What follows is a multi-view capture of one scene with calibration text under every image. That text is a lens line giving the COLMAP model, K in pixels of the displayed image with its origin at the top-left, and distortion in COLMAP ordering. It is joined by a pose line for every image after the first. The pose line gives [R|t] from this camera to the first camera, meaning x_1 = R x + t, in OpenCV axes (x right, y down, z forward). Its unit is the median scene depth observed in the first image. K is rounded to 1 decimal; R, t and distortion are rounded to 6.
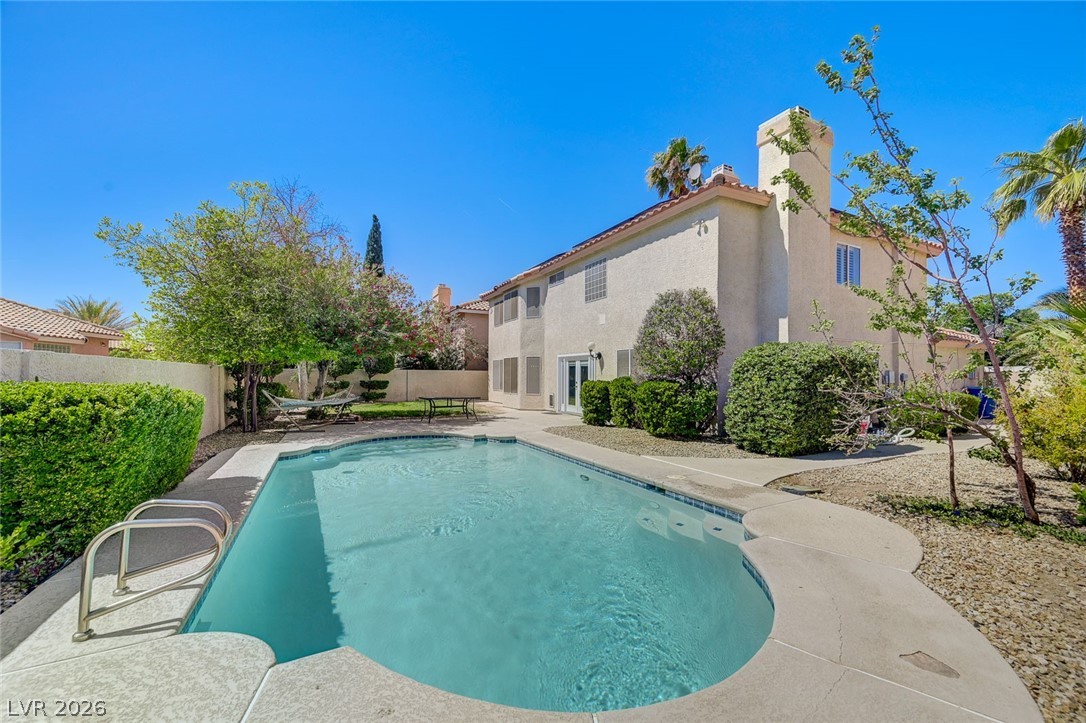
lens RADIAL K [[433.5, 0, 547.4], [0, 433.5, 367.3], [0, 0, 1]] dist [0.000602, 0.000002]
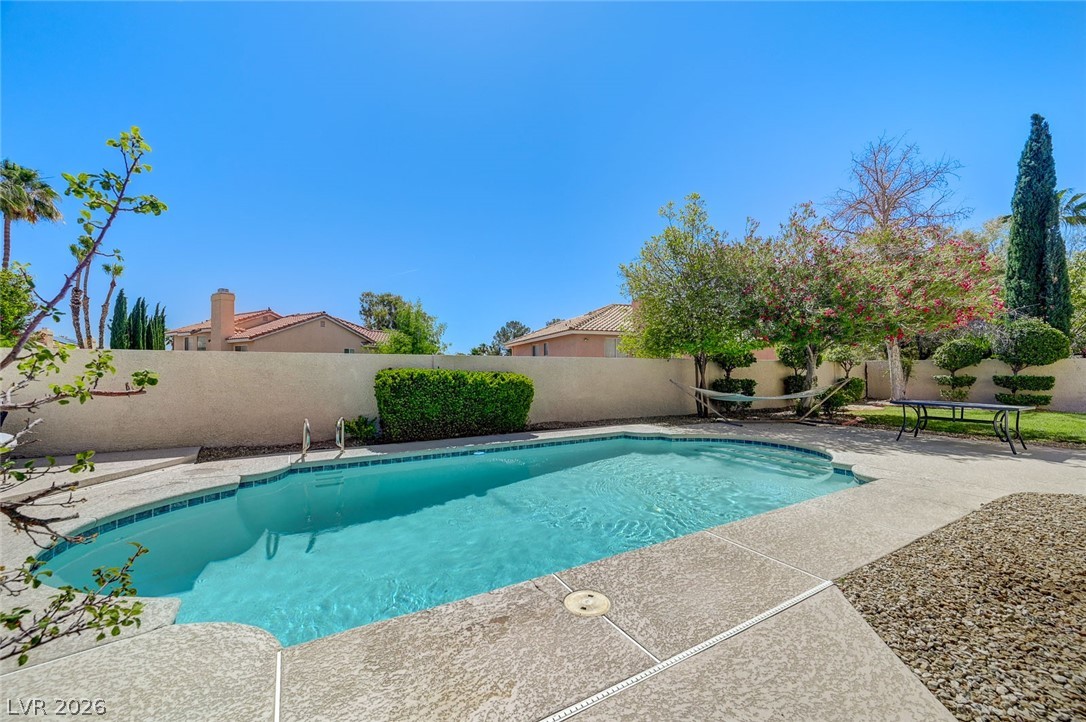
lens RADIAL K [[427.8, 0, 545.1], [0, 427.8, 364.8], [0, 0, 1]] dist [0.002407, 0.000123]
pose [[0.051225, -0.012323, -0.998611, 0.281216], [0.018121, 0.999771, -0.011408, 0.011995], [0.998523, -0.017512, 0.051437, 0.375644]]
